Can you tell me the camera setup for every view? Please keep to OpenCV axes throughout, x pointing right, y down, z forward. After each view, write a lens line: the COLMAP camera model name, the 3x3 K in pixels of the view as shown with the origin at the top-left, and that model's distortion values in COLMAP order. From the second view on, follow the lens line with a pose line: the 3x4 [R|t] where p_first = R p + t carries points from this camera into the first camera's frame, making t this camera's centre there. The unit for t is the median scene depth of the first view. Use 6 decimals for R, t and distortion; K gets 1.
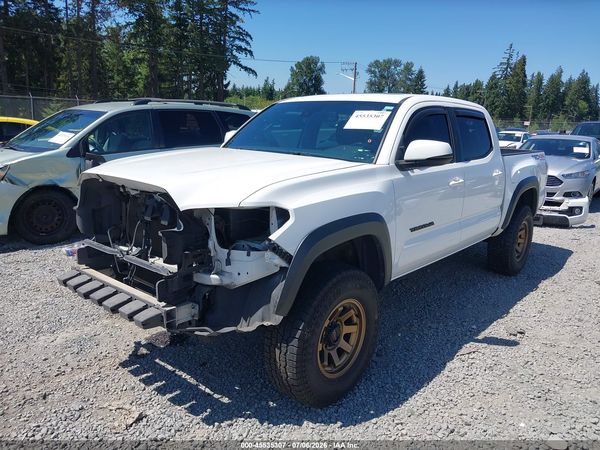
lens RADIAL K [[483.5, 0, 300.0], [0, 483.5, 225.0], [0, 0, 1]] dist [-0.003667, 0.004366]
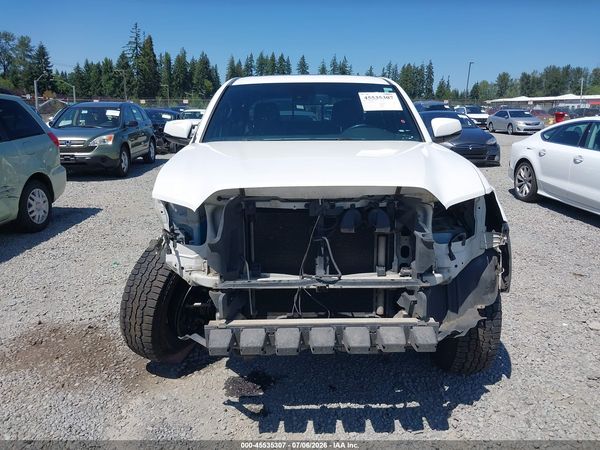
lens RADIAL K [[481.5, 0, 309.0], [0, 481.5, 226.1], [0, 0, 1]] dist [0.001268, -0.004669]
pose [[0.745722, -0.197354, 0.636356, -0.046079], [0.169977, 0.979870, 0.104699, -0.006195], [-0.644210, 0.030090, 0.764257, 0.022148]]
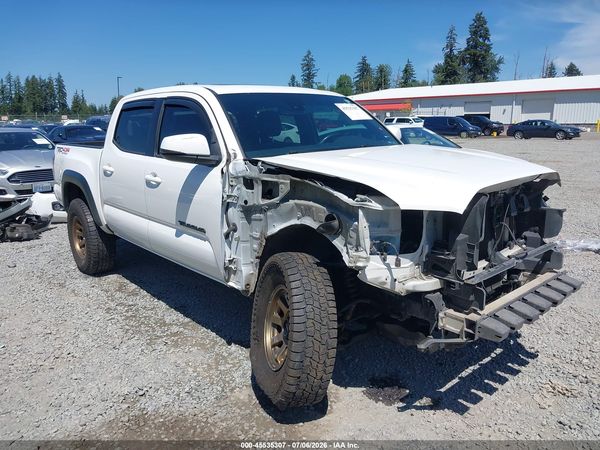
lens RADIAL K [[480.0, 0, 308.3], [0, 480.0, 224.2], [0, 0, 1]] dist [0.007125, -0.004904]
pose [[0.133316, -0.254275, 0.957899, -0.069400], [0.235555, 0.946960, 0.218588, -0.016220], [-0.962674, 0.196496, 0.186140, 0.064515]]
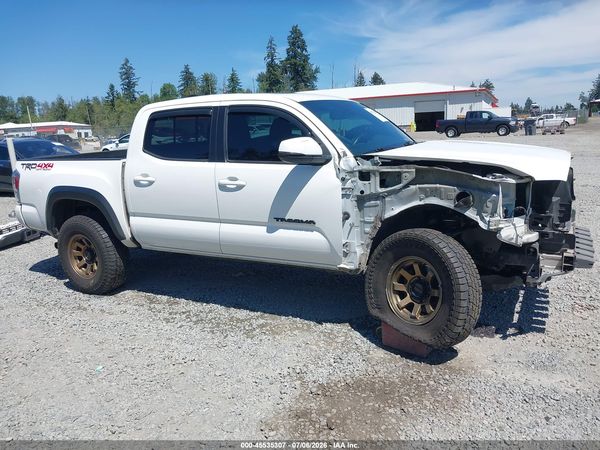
lens RADIAL K [[481.5, 0, 309.0], [0, 481.5, 226.1], [0, 0, 1]] dist [0.001268, -0.004669]
pose [[-0.216647, -0.237059, 0.947030, -0.078075], [0.249540, 0.924397, 0.288480, -0.024637], [-0.943819, 0.298821, -0.141112, 0.098825]]
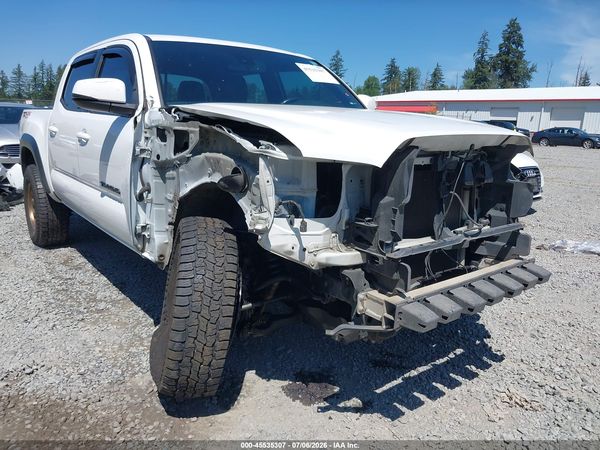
lens RADIAL K [[481.5, 0, 309.0], [0, 481.5, 226.1], [0, 0, 1]] dist [0.001268, -0.004669]
pose [[0.186296, -0.248178, 0.950632, -0.060743], [0.193017, 0.957960, 0.212265, -0.008867], [-0.963347, 0.143944, 0.226366, 0.057160]]
